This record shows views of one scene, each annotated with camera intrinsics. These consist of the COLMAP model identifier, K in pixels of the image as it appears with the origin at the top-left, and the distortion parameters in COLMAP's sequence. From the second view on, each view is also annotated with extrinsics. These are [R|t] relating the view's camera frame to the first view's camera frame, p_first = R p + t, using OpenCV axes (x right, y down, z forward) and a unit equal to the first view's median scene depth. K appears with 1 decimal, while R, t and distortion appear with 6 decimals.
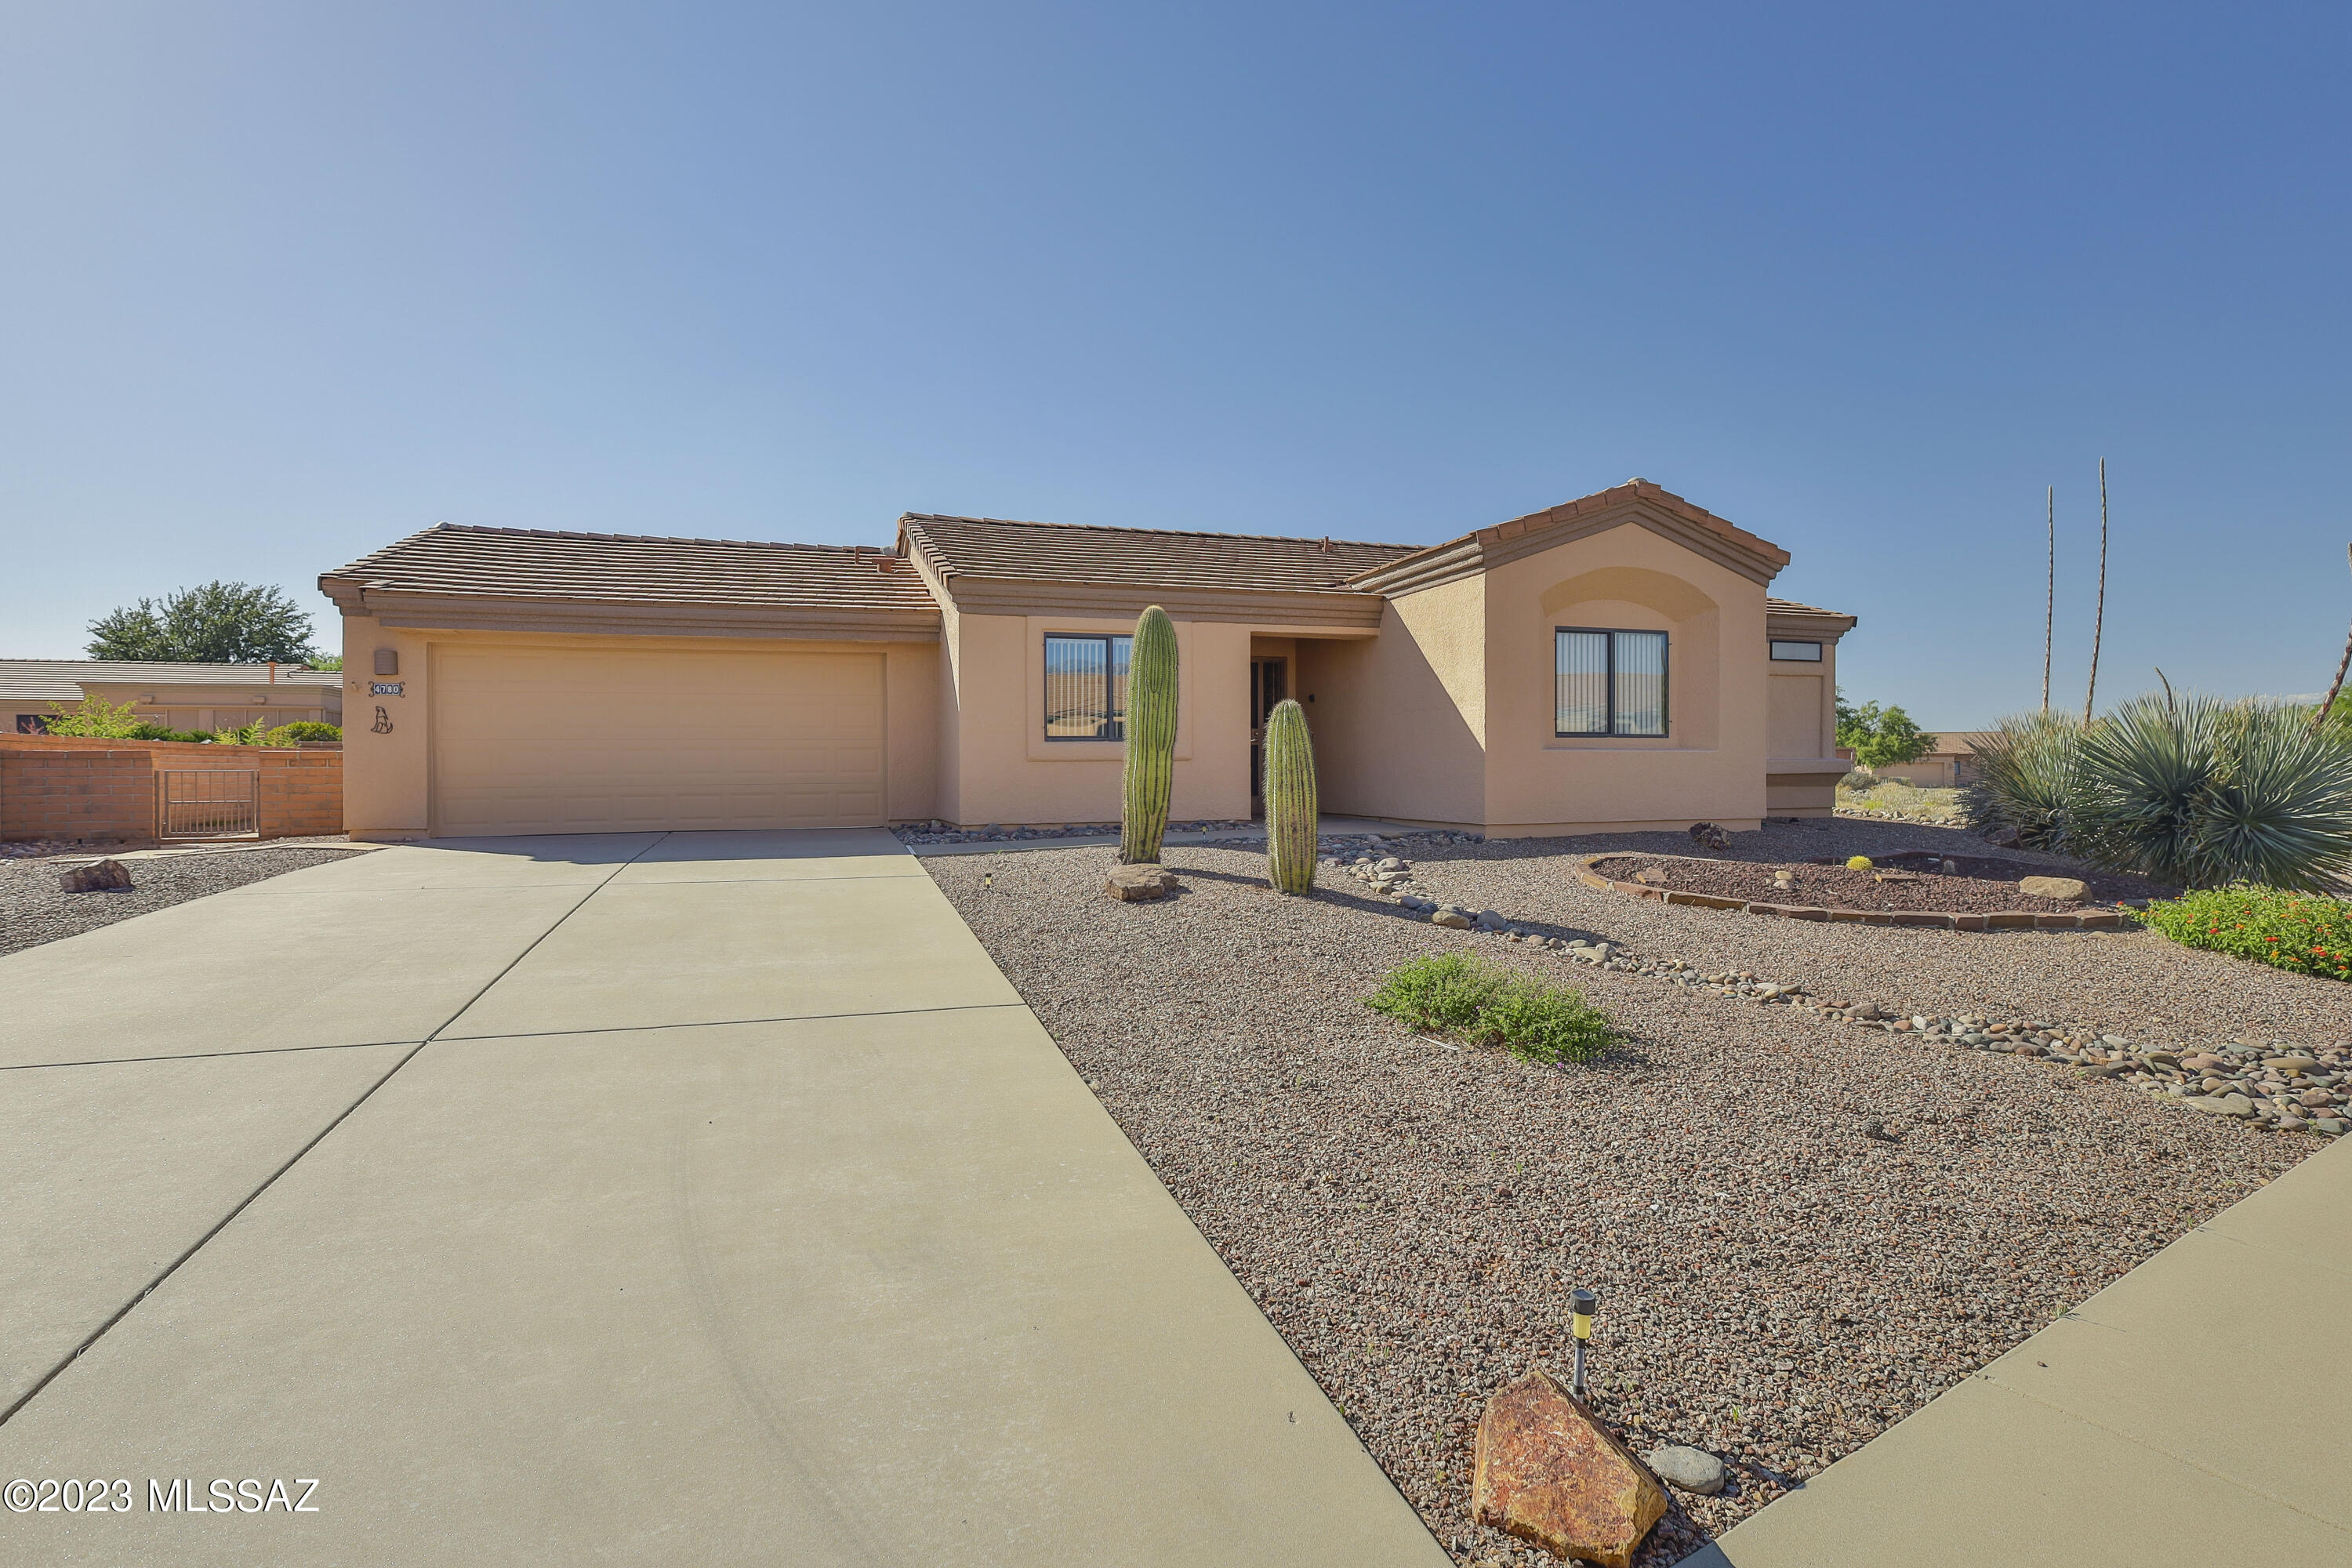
lens RADIAL K [[1149.6, 0, 1176.0], [0, 1149.6, 784.0], [0, 0, 1]] dist [-0.000086, 0.000043]
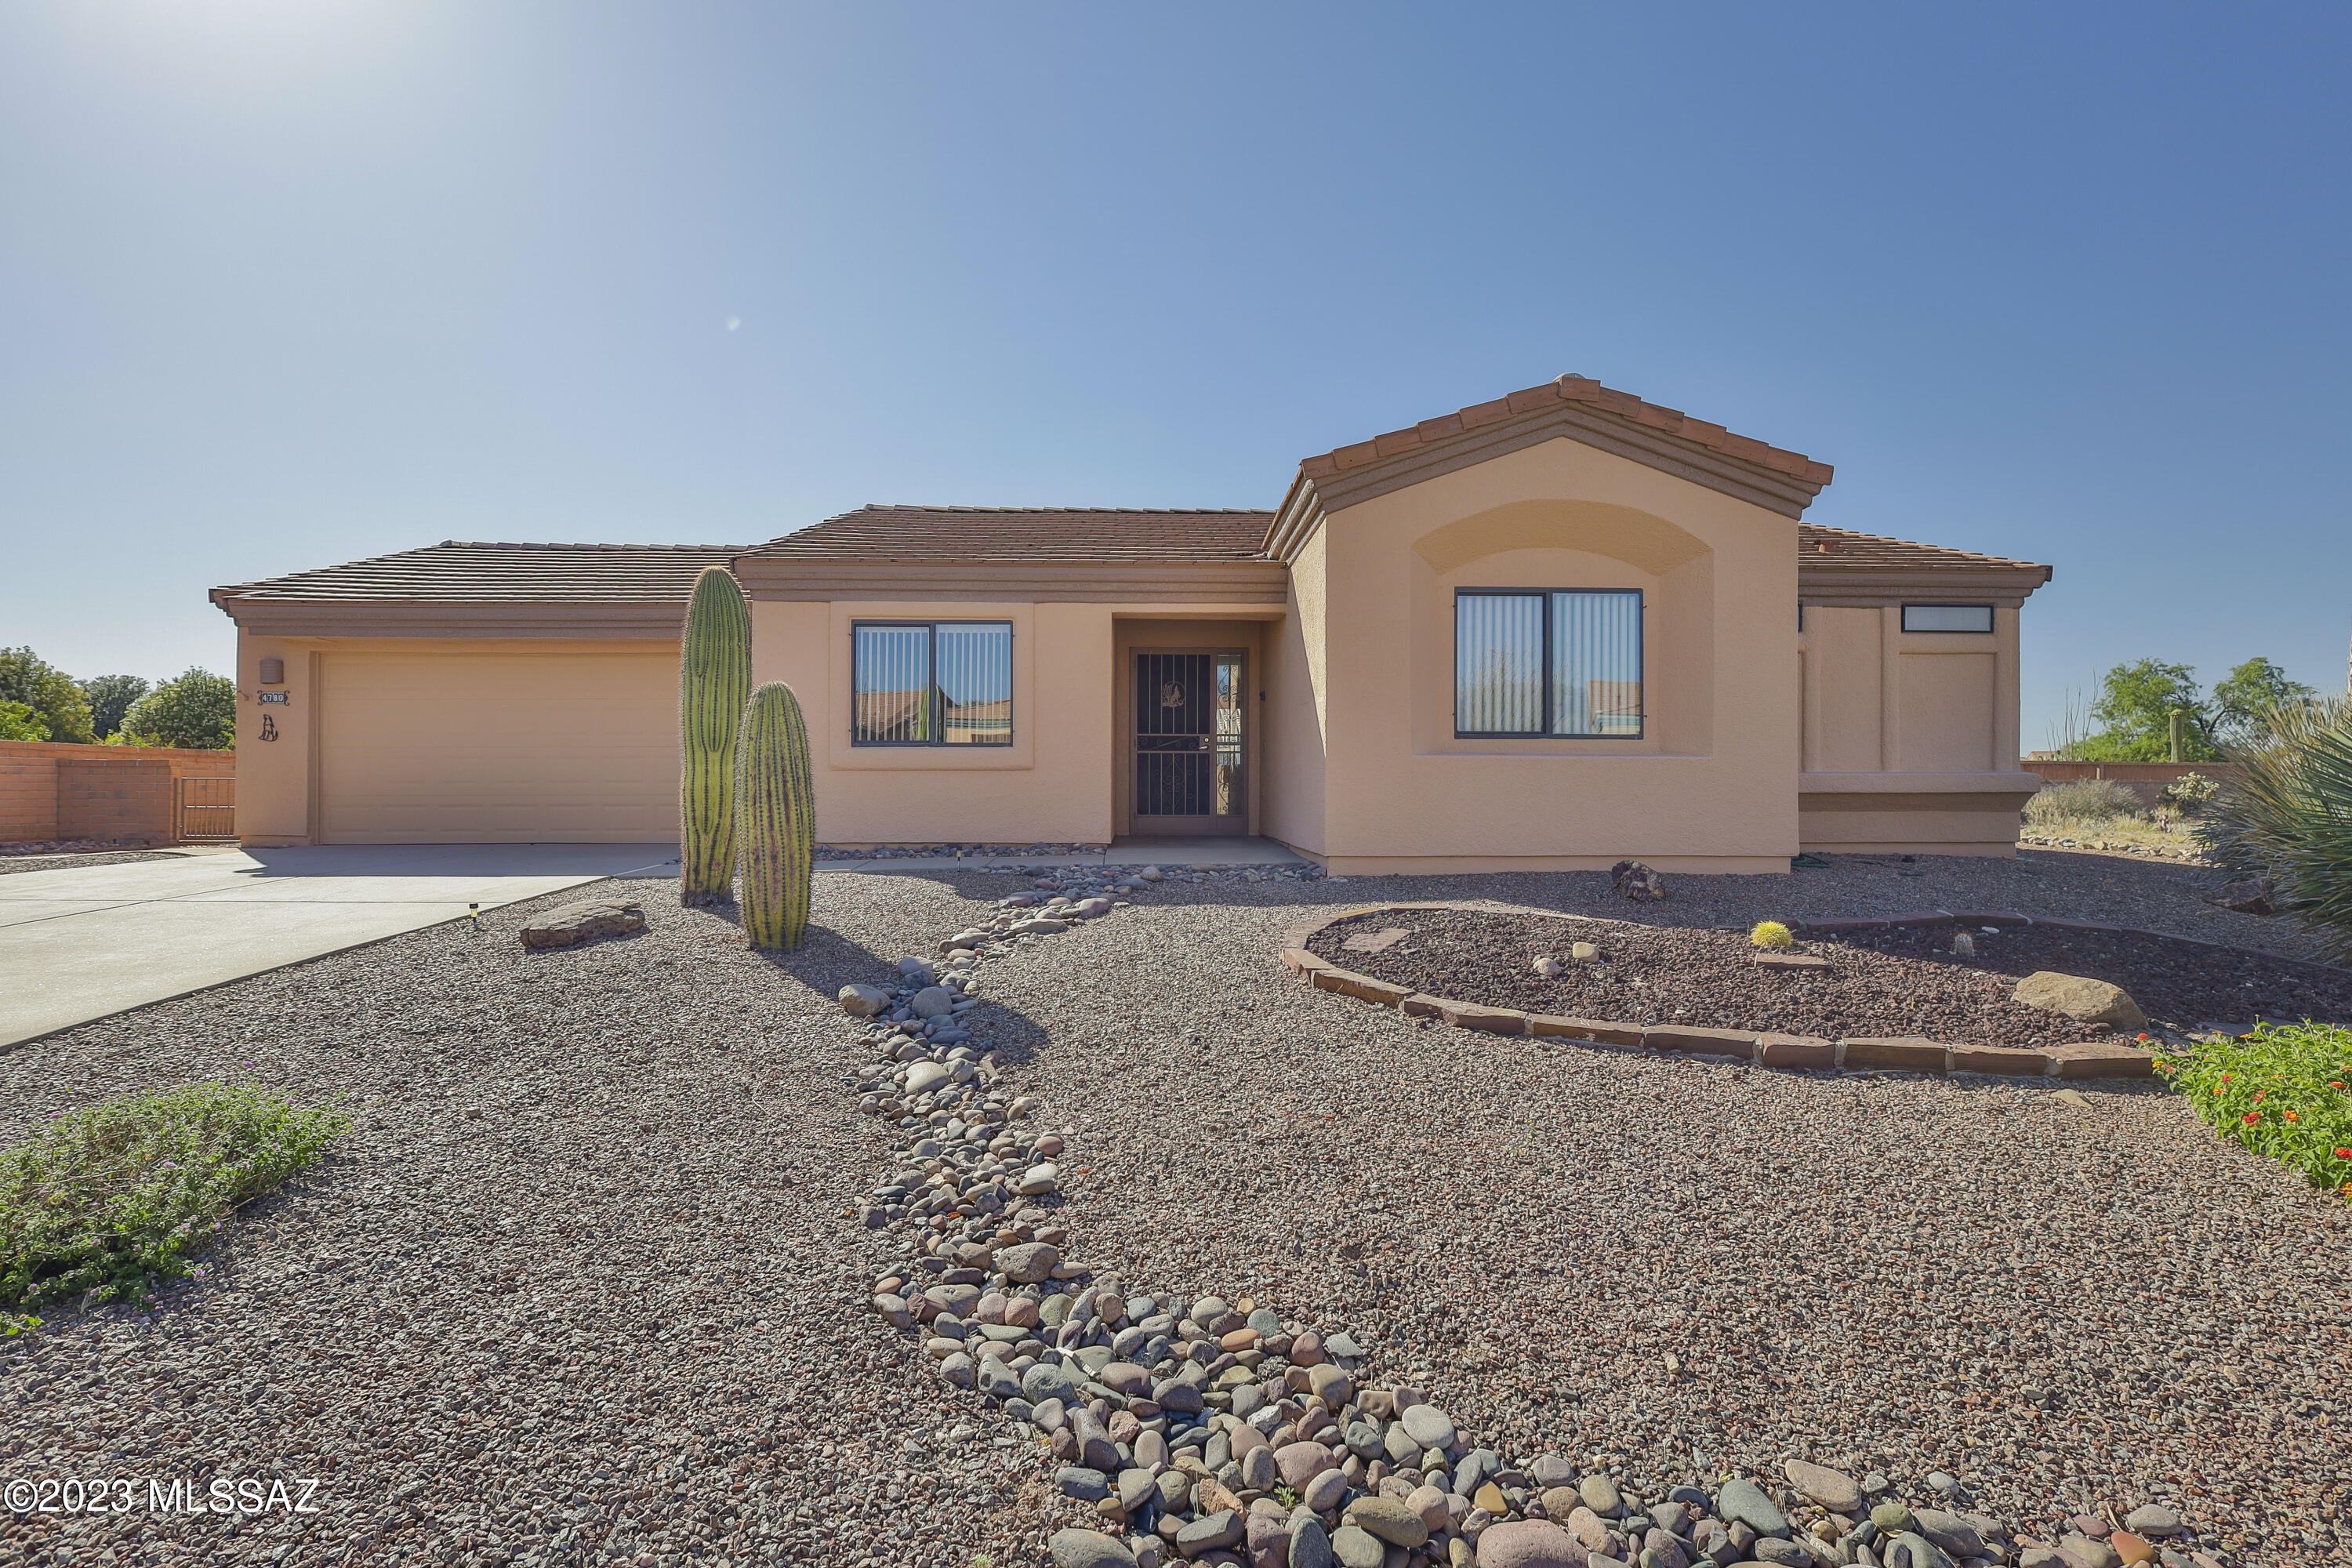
lens RADIAL K [[1149.6, 0, 1176.0], [0, 1149.6, 784.0], [0, 0, 1]] dist [-0.000086, 0.000043]
pose [[0.959563, 0.005496, -0.281440, 0.357519], [-0.009851, 0.999853, -0.014059, 0.000250], [0.281322, 0.016263, 0.959476, 0.243742]]
